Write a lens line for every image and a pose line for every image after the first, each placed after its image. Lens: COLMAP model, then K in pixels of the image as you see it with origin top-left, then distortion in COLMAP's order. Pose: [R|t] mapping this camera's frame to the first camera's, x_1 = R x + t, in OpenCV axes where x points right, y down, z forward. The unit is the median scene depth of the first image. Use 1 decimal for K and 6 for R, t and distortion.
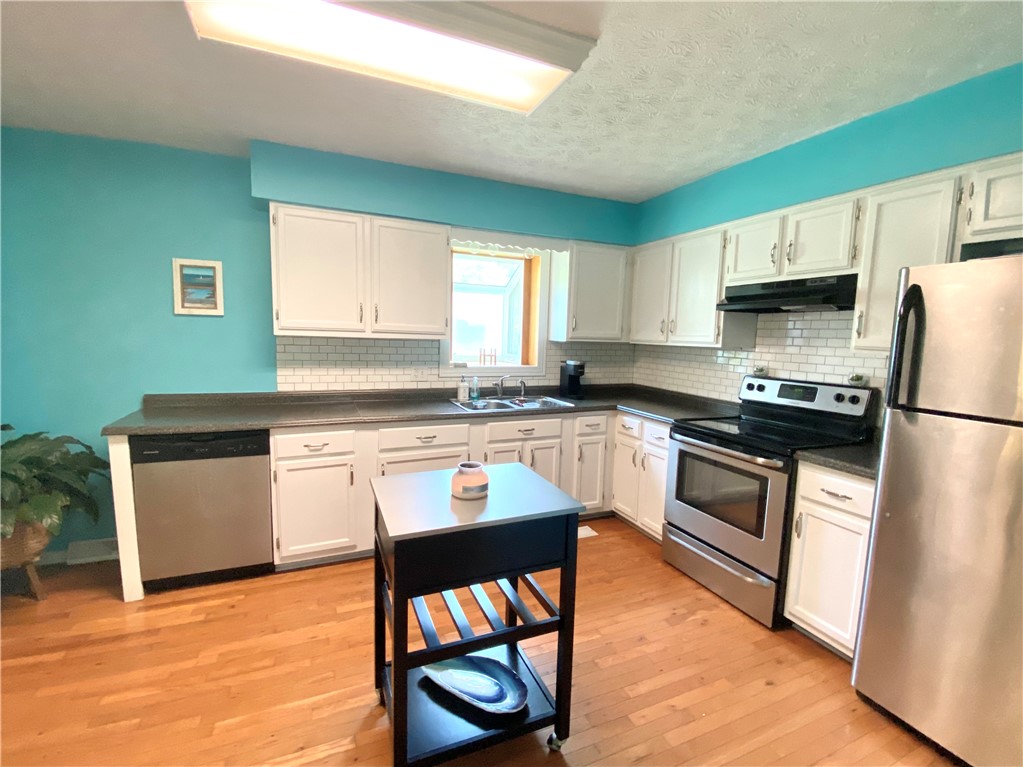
lens RADIAL K [[445.1, 0, 501.9], [0, 445.1, 385.1], [0, 0, 1]] dist [0.016325, -0.026562]
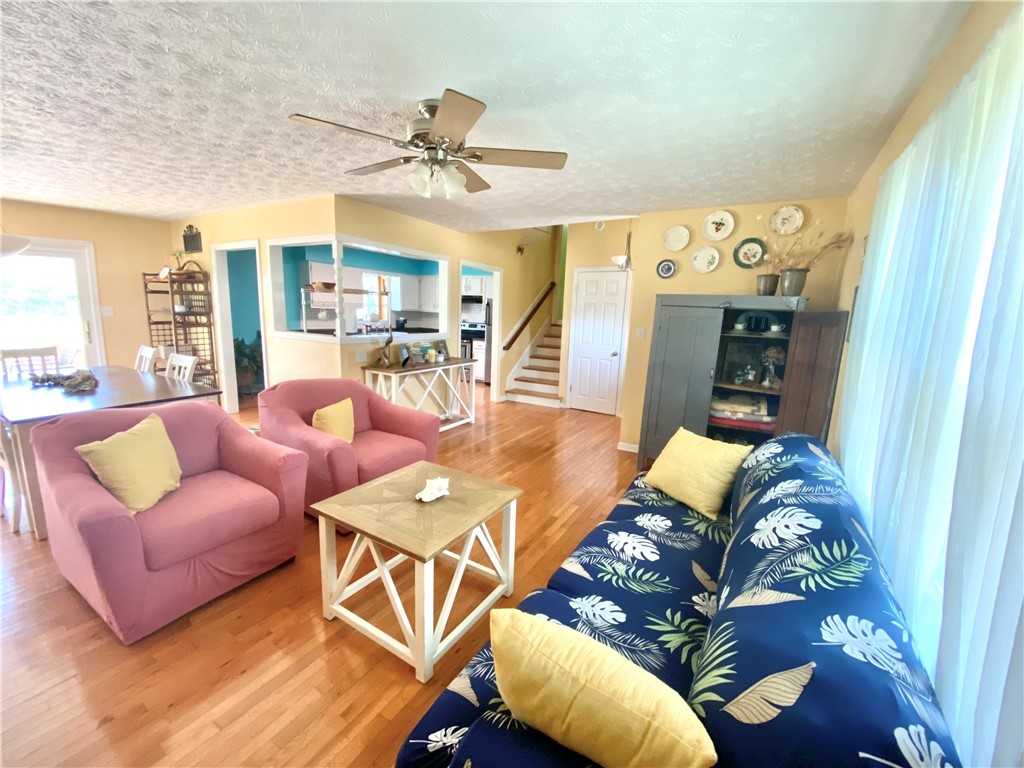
lens RADIAL K [[418.8, 0, 511.9], [0, 418.8, 389.7], [0, 0, 1]] dist [-0.000840, -0.016984]
pose [[0.805967, -0.104092, 0.582737, -1.046541], [0.047196, 0.992584, 0.112025, 0.154188], [-0.590076, -0.062786, 0.804903, -1.832492]]
